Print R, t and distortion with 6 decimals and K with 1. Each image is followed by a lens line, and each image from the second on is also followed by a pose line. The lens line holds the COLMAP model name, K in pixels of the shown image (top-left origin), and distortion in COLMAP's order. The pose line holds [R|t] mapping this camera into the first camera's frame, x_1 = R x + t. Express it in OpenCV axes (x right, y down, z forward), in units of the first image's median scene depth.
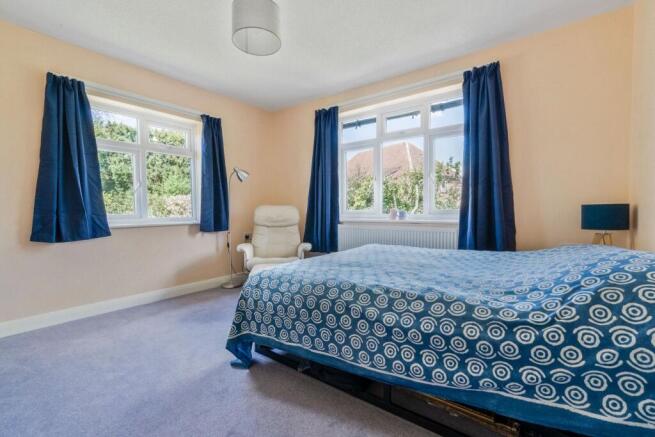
lens RADIAL K [[301.1, 0, 327.3], [0, 301.1, 218.5], [0, 0, 1]] dist [0.002194, 0.000564]
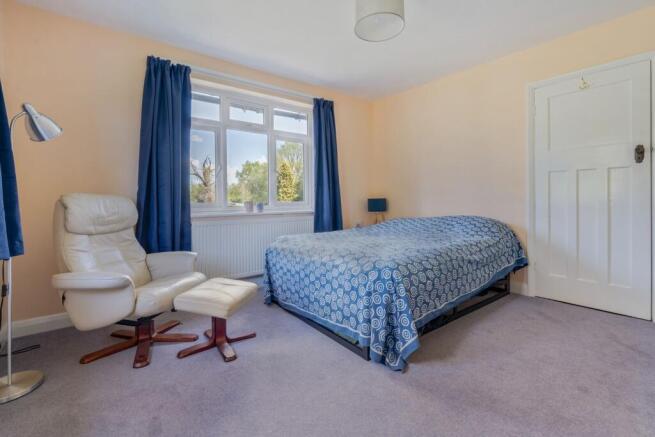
lens RADIAL K [[301.1, 0, 323.1], [0, 301.1, 204.6], [0, 0, 1]] dist [0.002194, 0.000564]
pose [[0.258965, -0.005740, 0.965870, -0.698759], [0.037890, 0.999273, -0.004220, -0.007964], [-0.965143, 0.037689, 0.258994, 0.546906]]
